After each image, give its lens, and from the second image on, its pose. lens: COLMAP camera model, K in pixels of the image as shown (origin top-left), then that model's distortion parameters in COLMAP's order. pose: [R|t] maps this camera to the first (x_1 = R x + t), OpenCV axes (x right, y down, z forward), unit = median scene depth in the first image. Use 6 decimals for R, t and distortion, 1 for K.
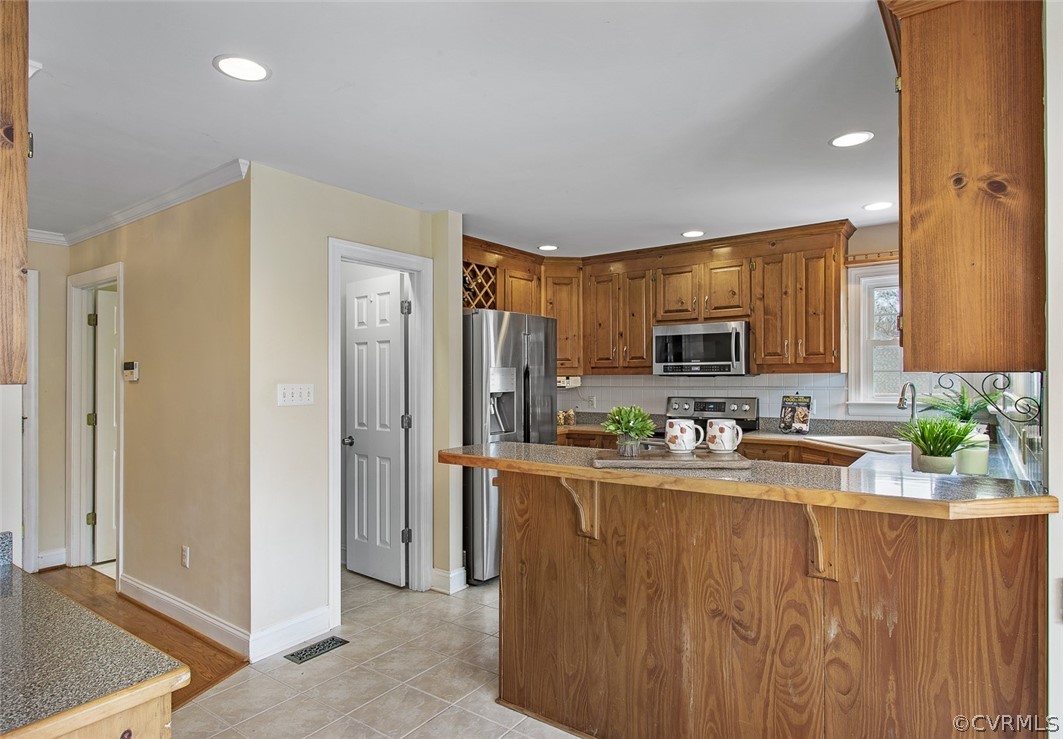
lens RADIAL K [[607.1, 0, 526.5], [0, 607.1, 377.7], [0, 0, 1]] dist [0.003066, 0.000687]
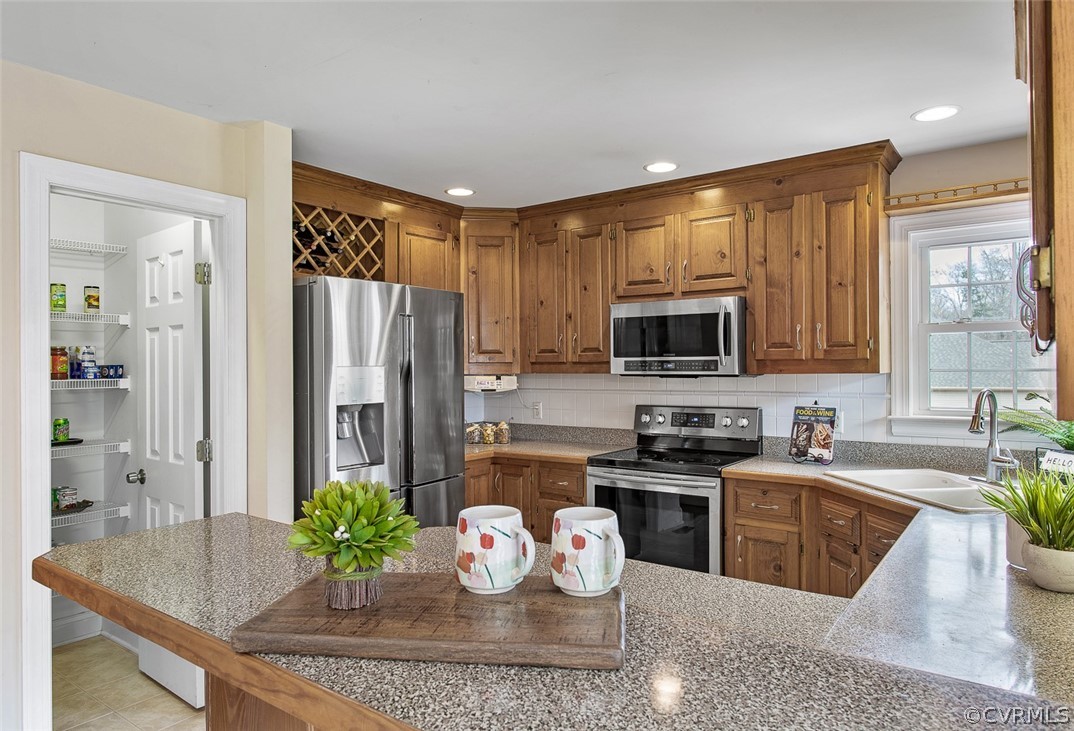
lens RADIAL K [[677.7, 0, 535.7], [0, 677.7, 360.6], [0, 0, 1]] dist [0.001514, -0.003859]
pose [[0.999997, -0.000927, 0.002094, 0.133604], [0.000946, 0.999955, -0.009414, -0.014378], [-0.002086, 0.009416, 0.999953, 0.248606]]
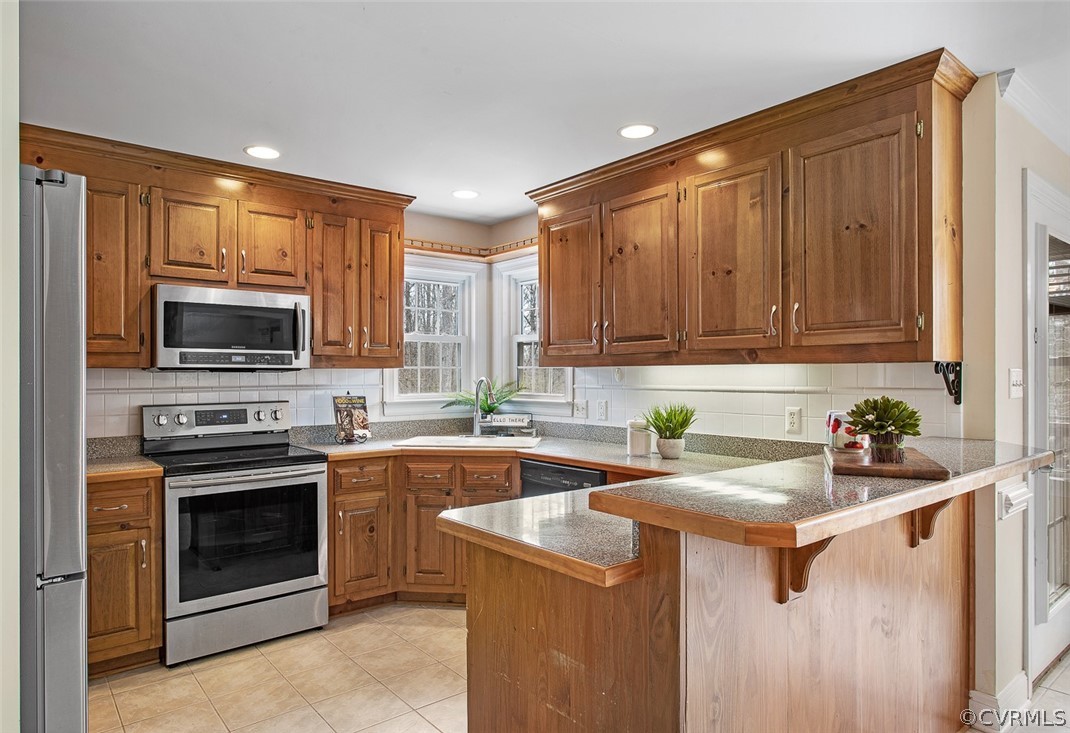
lens RADIAL K [[654.1, 0, 530.0], [0, 654.1, 374.1], [0, 0, 1]] dist [0.003480, -0.000241]
pose [[0.252255, 0.007158, 0.967634, -0.337566], [0.003242, 0.999961, -0.008242, 0.008698], [-0.967655, 0.005217, 0.252222, 0.549195]]
